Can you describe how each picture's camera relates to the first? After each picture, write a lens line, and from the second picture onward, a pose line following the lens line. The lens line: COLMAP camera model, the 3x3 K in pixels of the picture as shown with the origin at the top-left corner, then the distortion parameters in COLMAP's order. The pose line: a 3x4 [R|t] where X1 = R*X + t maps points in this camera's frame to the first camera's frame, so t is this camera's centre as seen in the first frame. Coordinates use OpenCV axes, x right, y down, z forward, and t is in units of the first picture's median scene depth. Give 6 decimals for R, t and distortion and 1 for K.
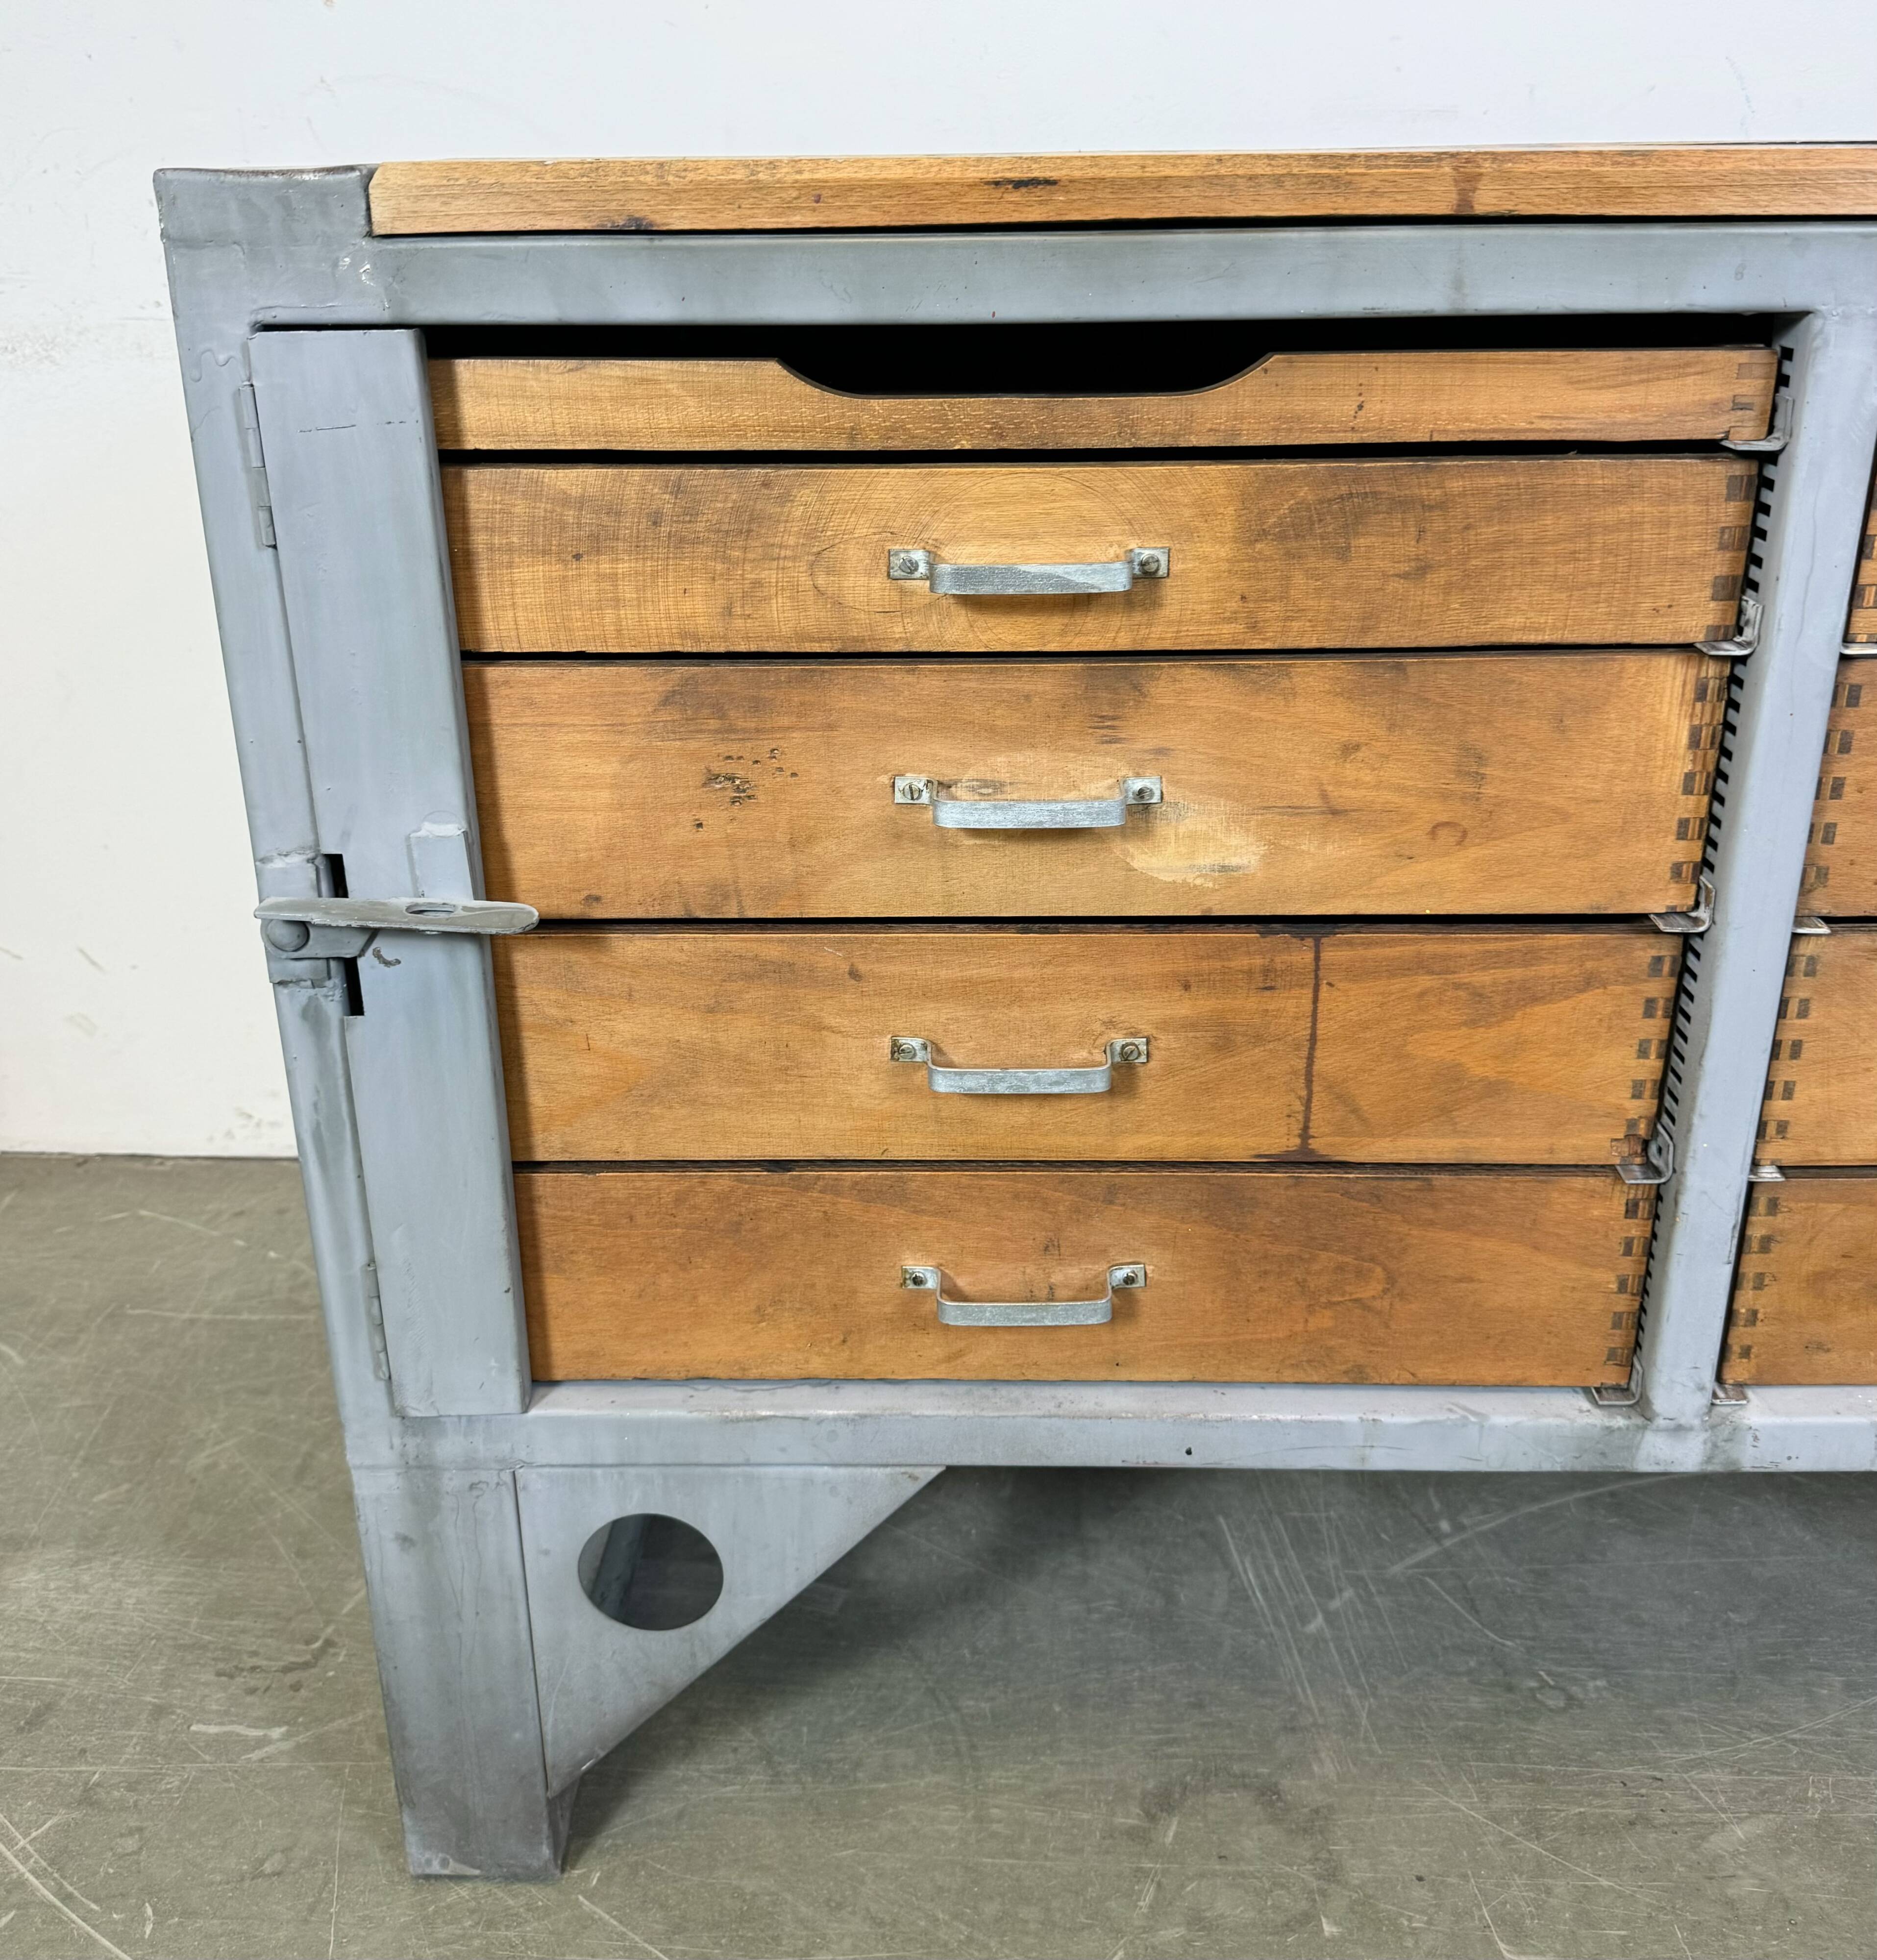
lens RADIAL K [[1788.4, 0, 944.8], [0, 1788.4, 867.7], [0, 0, 1]] dist [0.143796, -0.271006]
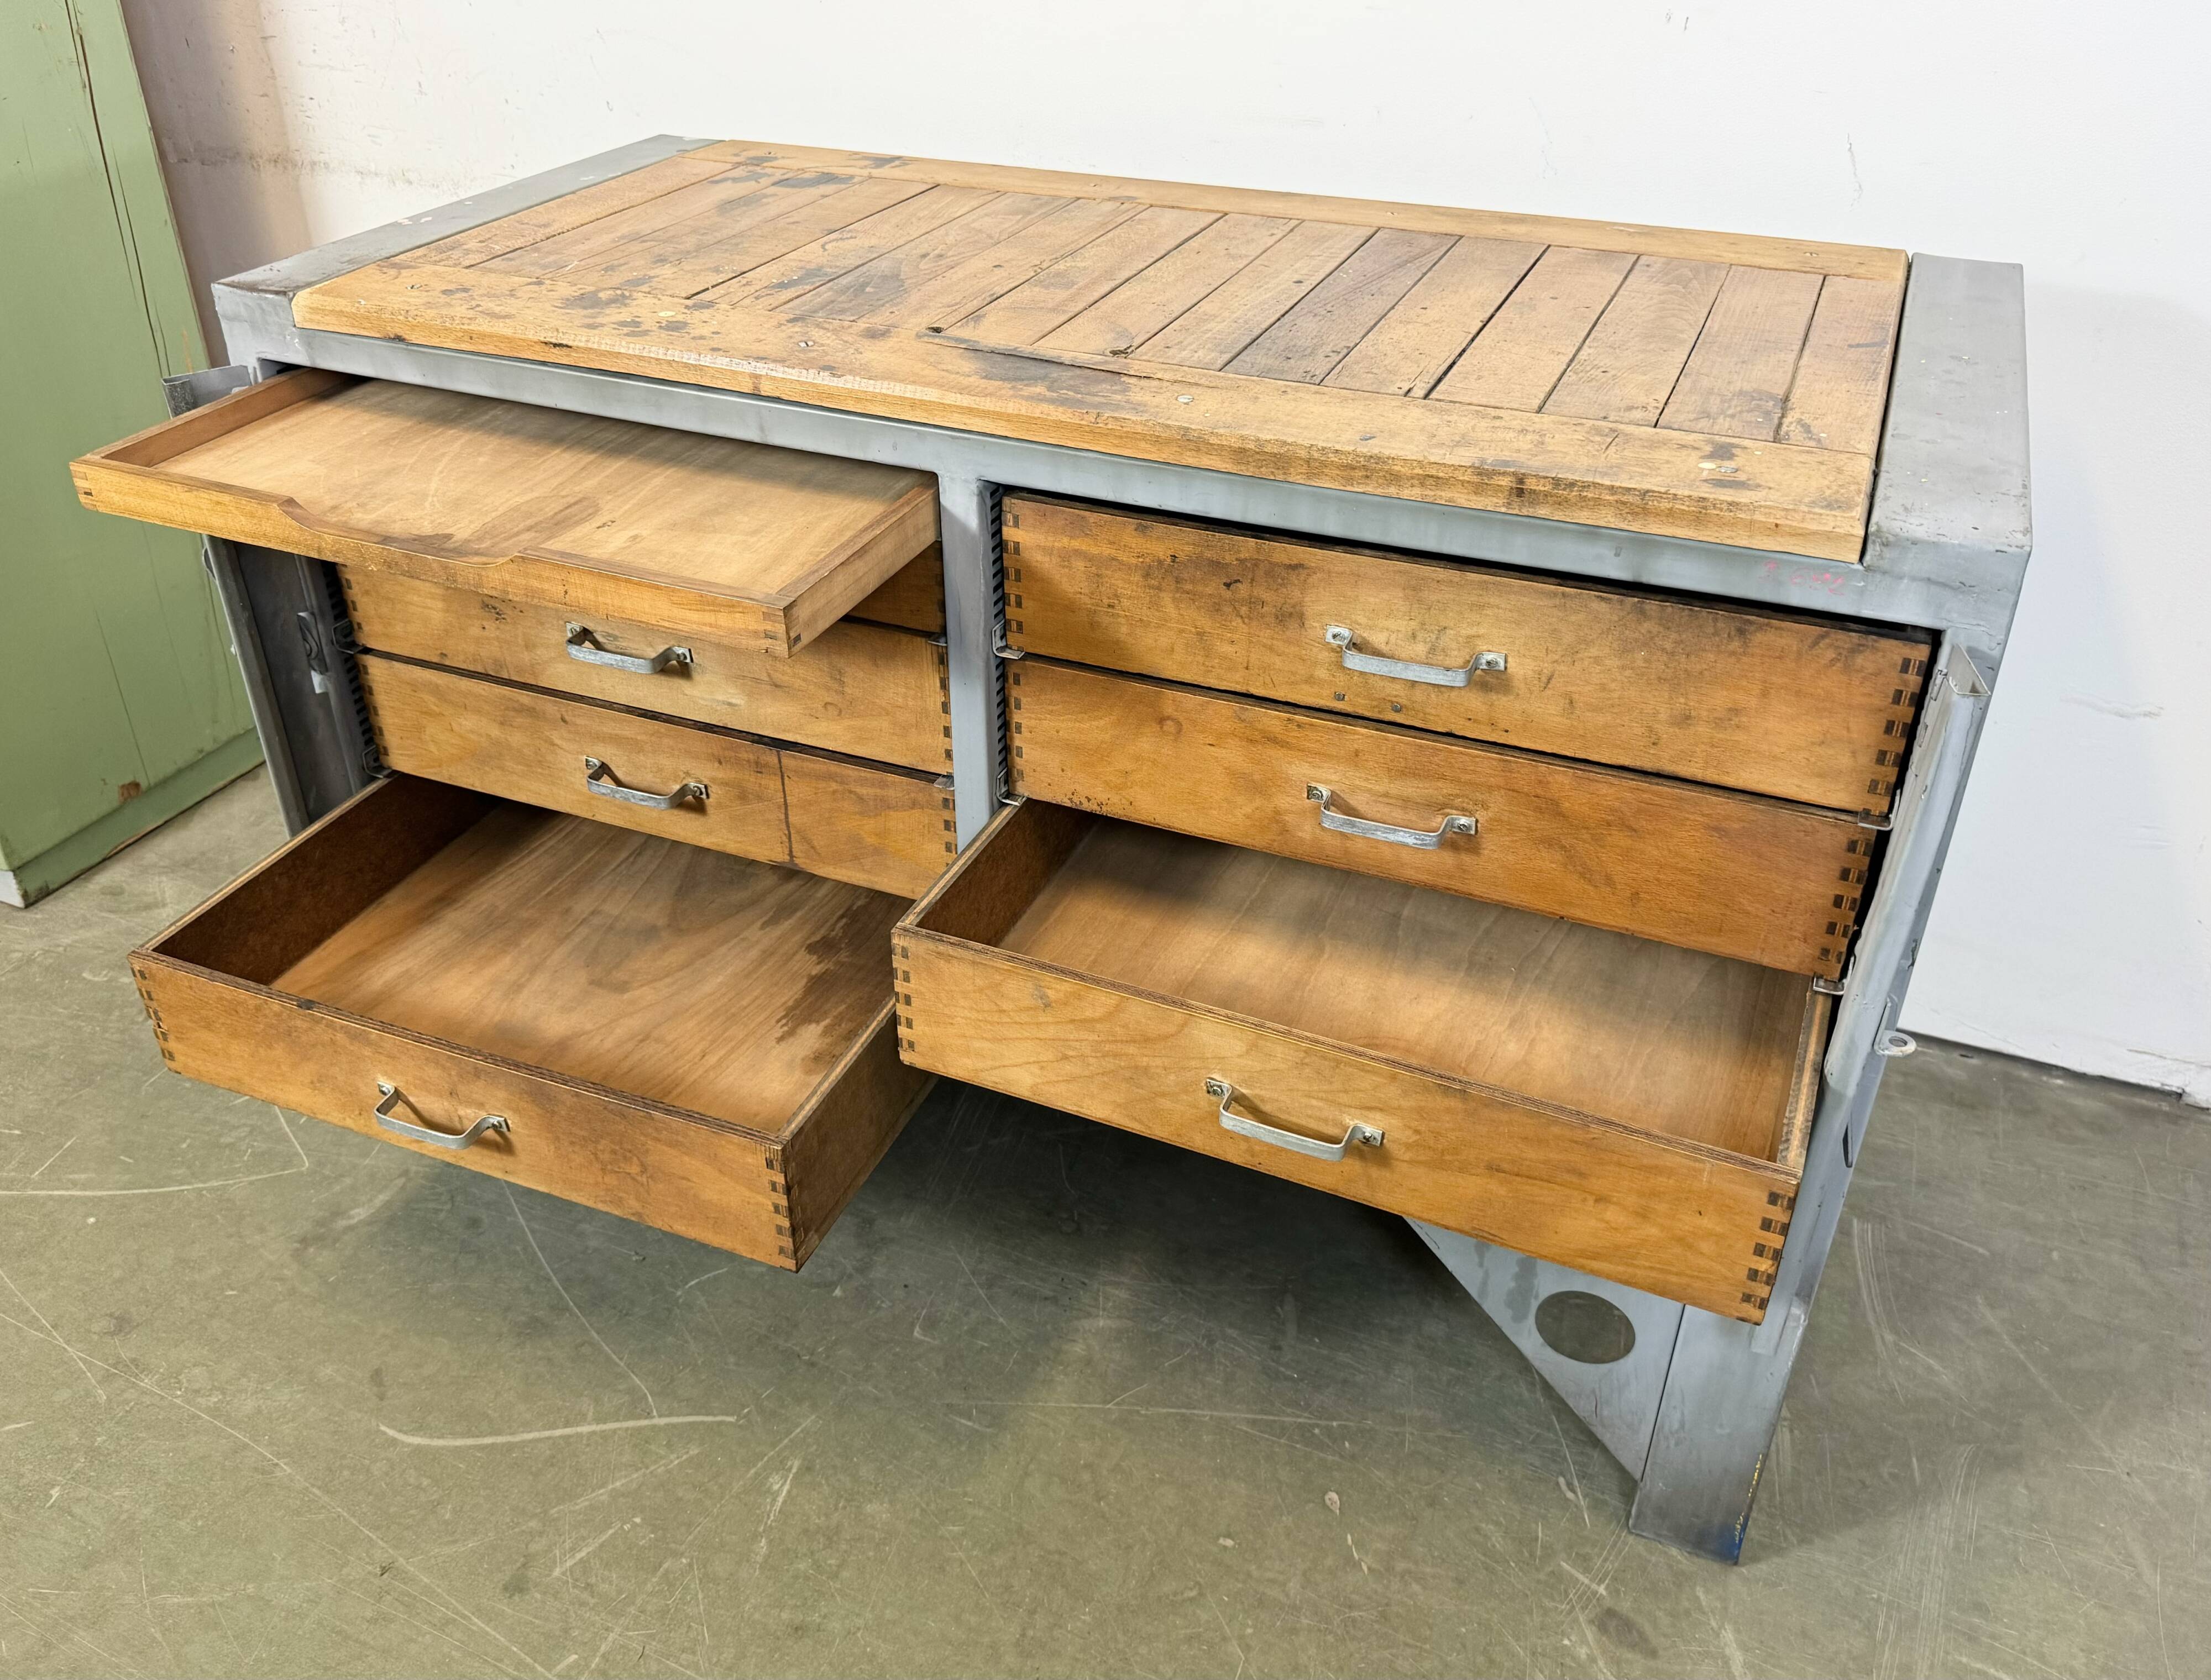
lens RADIAL K [[1761.2, 0, 1098.0], [0, 1761.2, 792.3], [0, 0, 1]] dist [0.189252, -0.425970]
pose [[0.928351, 0.202466, -0.311724, 1.055770], [-0.141362, 0.967928, 0.207682, -0.330357], [0.343775, -0.148736, 0.927198, -0.526872]]
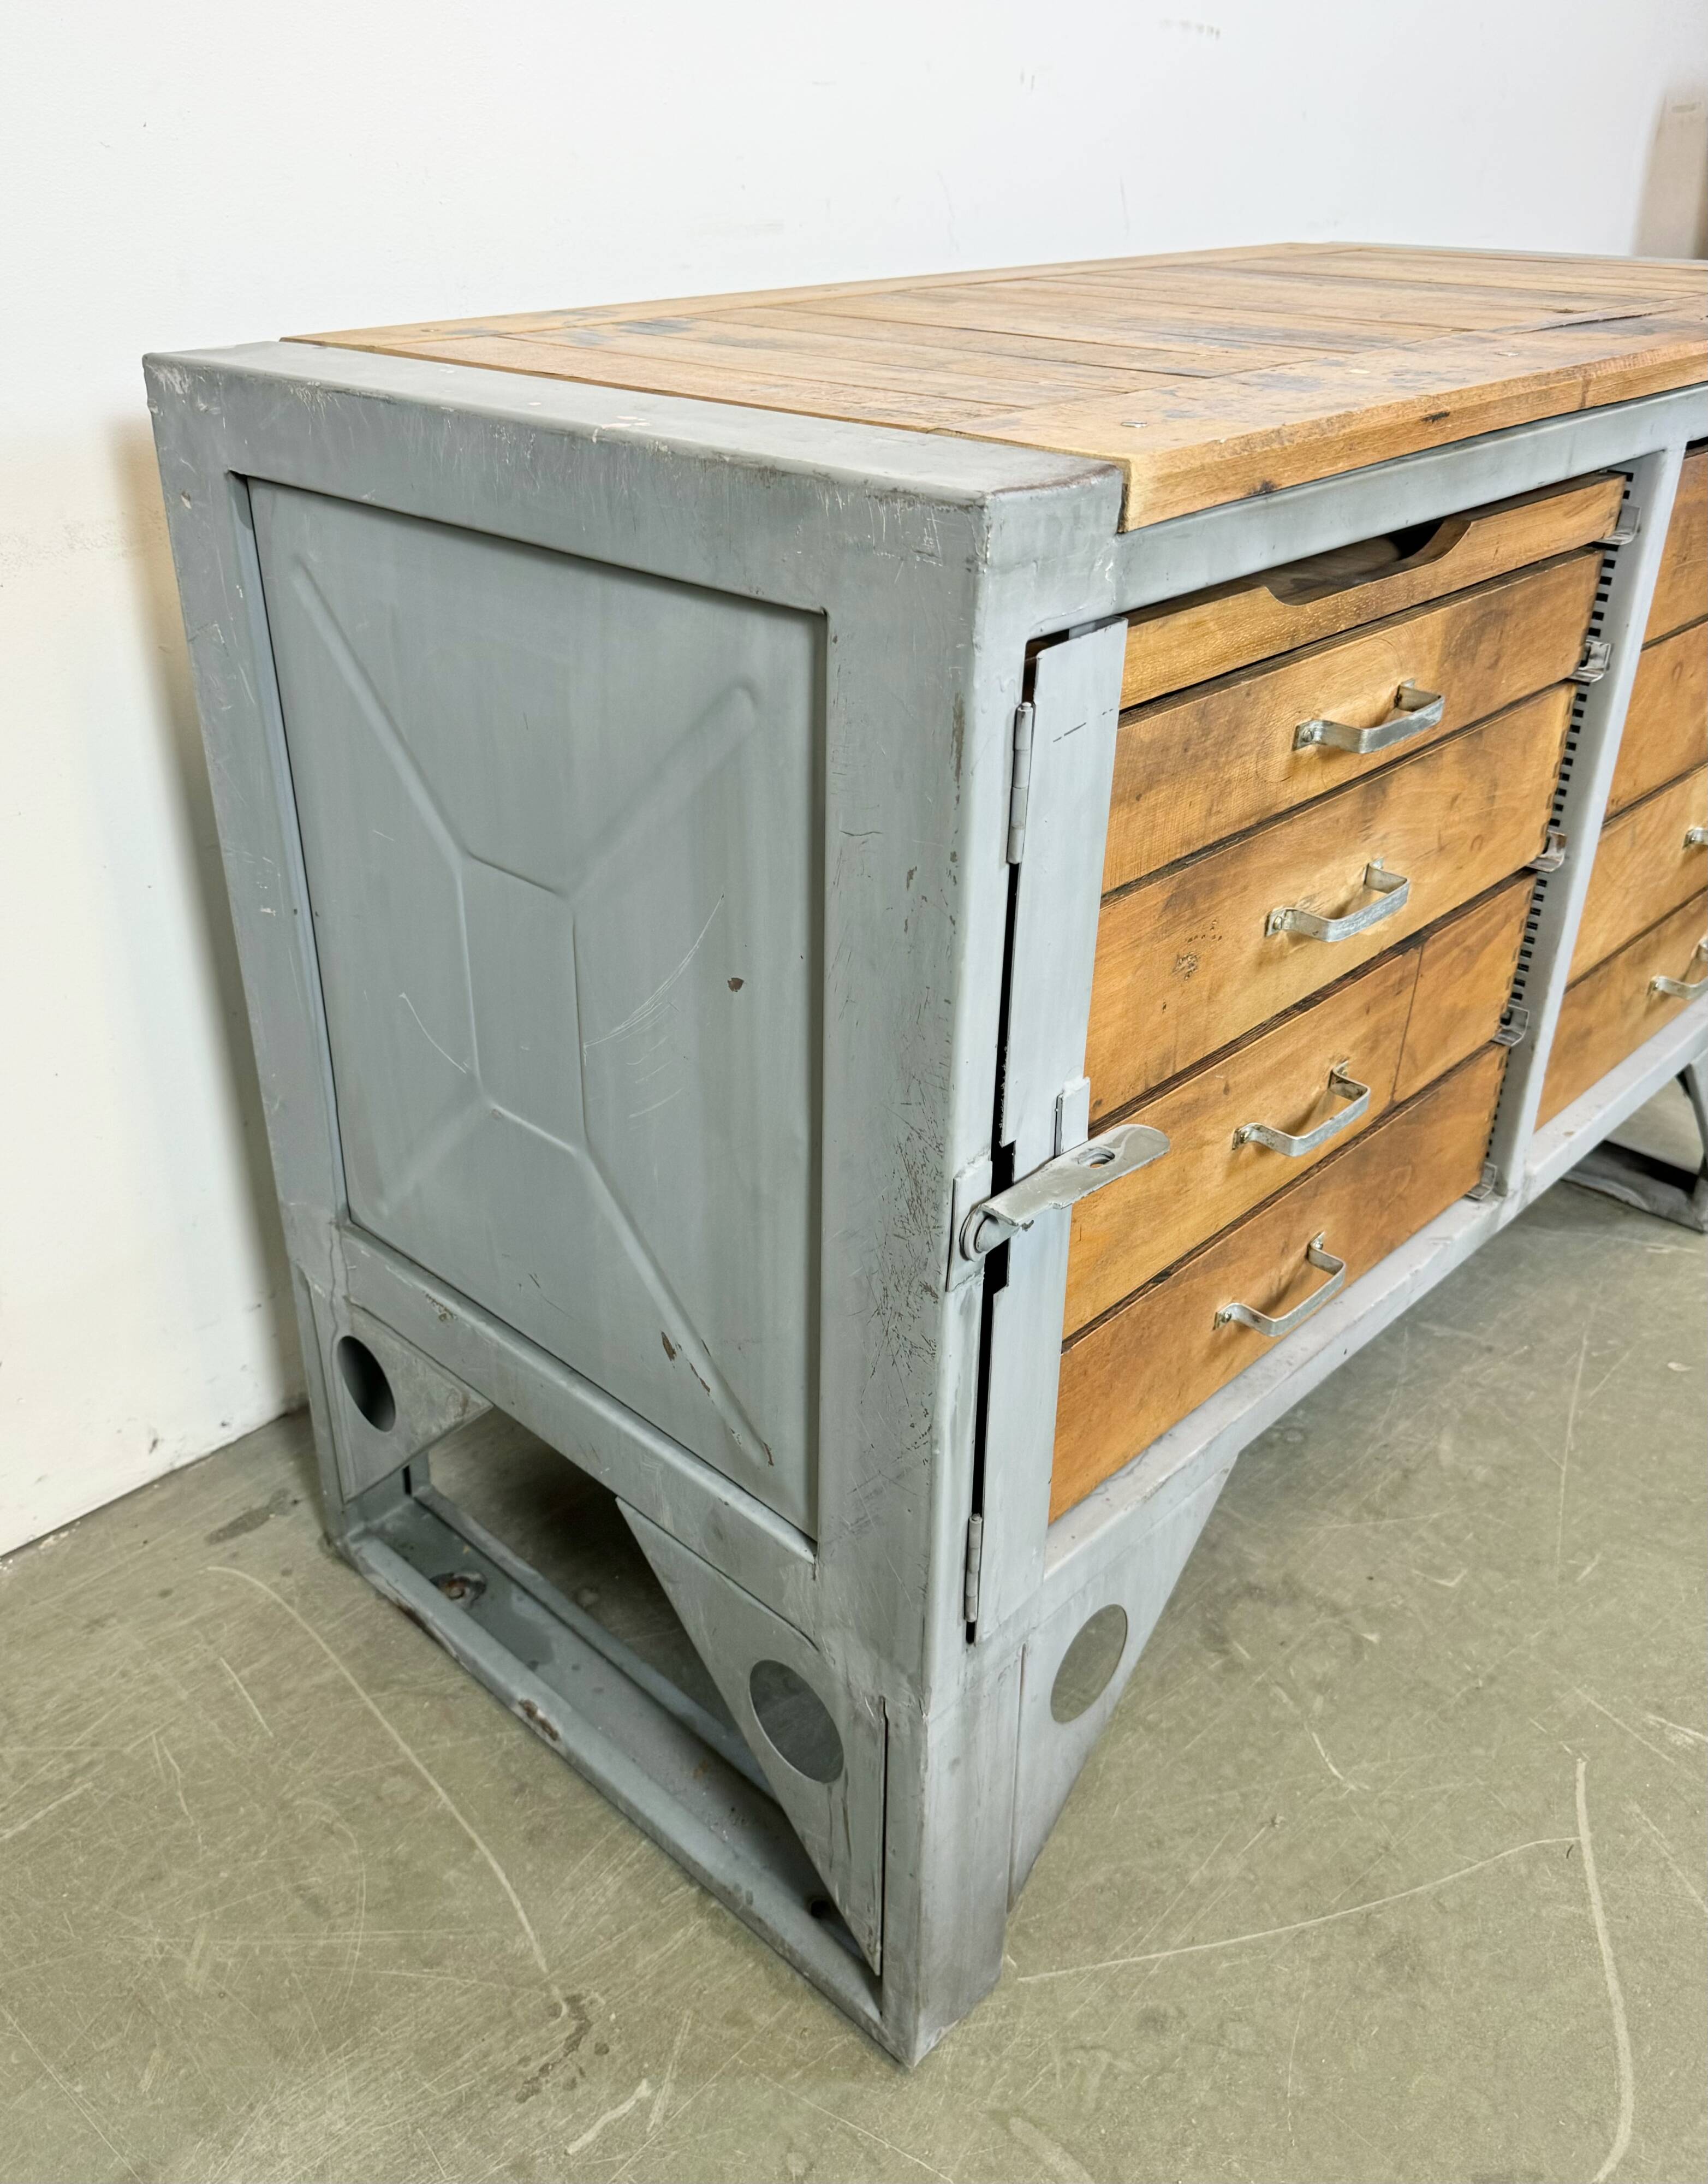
lens RADIAL K [[1789.3, 0, 768.2], [0, 1789.3, 1061.5], [0, 0, 1]] dist [0.052540, -0.082156]
pose [[0.690158, -0.329198, 0.644446, -1.012944], [0.254624, 0.944061, 0.209562, -0.281526], [-0.677384, 0.019460, 0.735372, 0.346745]]
